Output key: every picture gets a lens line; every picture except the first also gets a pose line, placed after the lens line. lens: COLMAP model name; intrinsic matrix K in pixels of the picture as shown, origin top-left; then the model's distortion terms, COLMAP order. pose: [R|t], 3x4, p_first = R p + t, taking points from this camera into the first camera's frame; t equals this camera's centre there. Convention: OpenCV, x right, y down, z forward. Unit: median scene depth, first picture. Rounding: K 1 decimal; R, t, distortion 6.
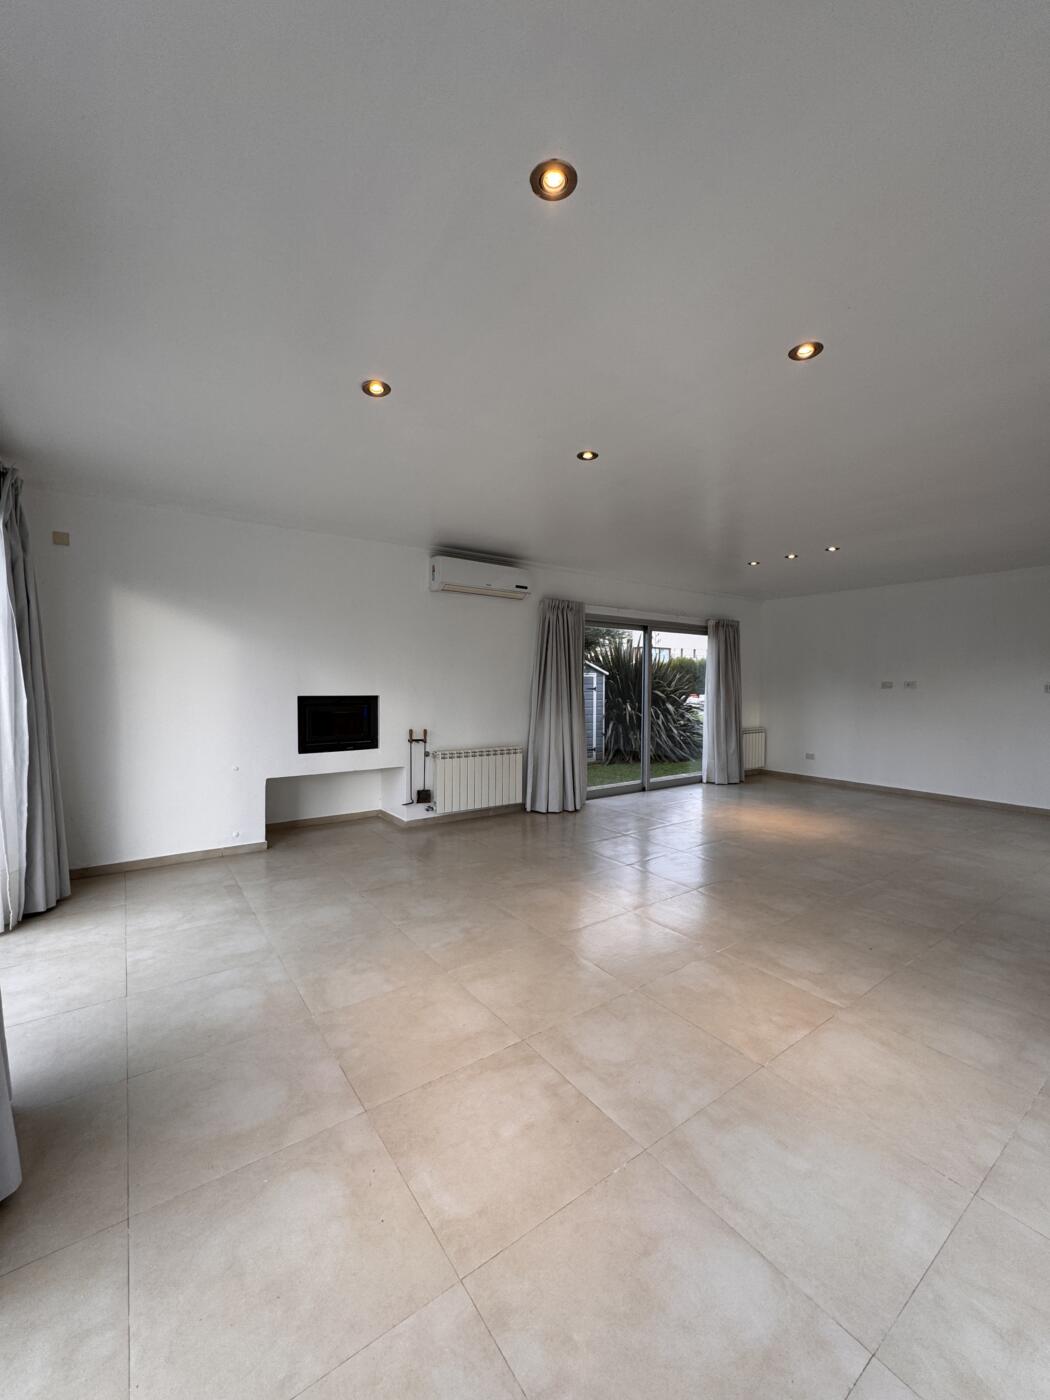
lens RADIAL K [[555.9, 0, 528.9], [0, 555.9, 701.8], [0, 0, 1]] dist [-0.001906, -0.000077]
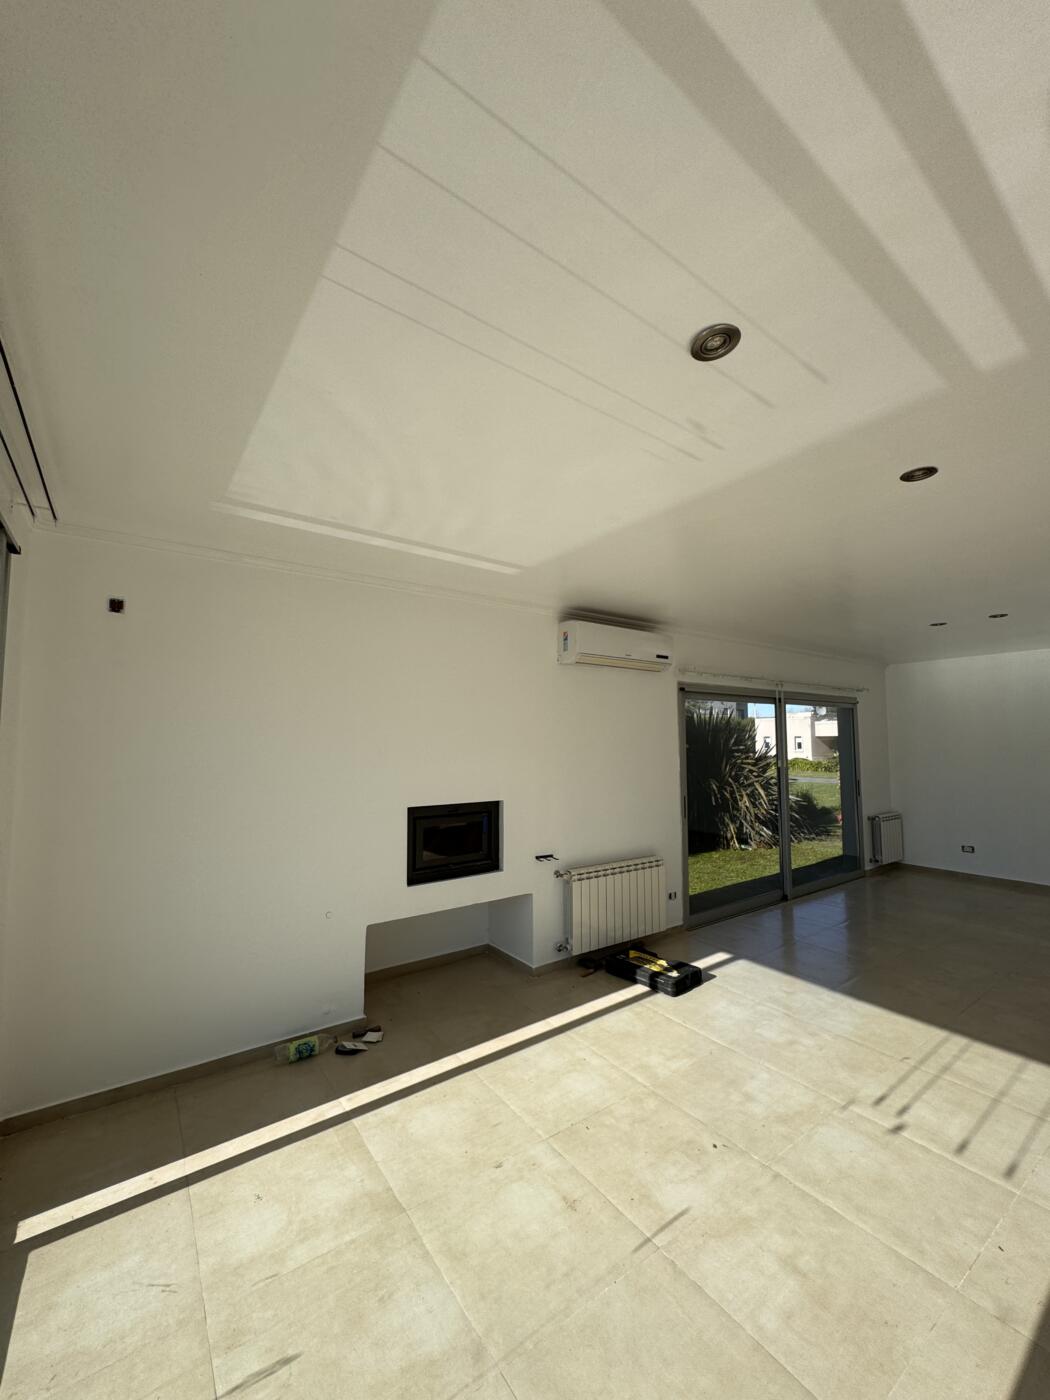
lens RADIAL K [[555.9, 0, 523.3], [0, 555.9, 700.7], [0, 0, 1]] dist [-0.001906, -0.000077]
pose [[0.999711, -0.015831, -0.018115, -0.213268], [0.013637, 0.993223, -0.115422, -0.055900], [0.019819, 0.115142, 0.993151, 0.212669]]
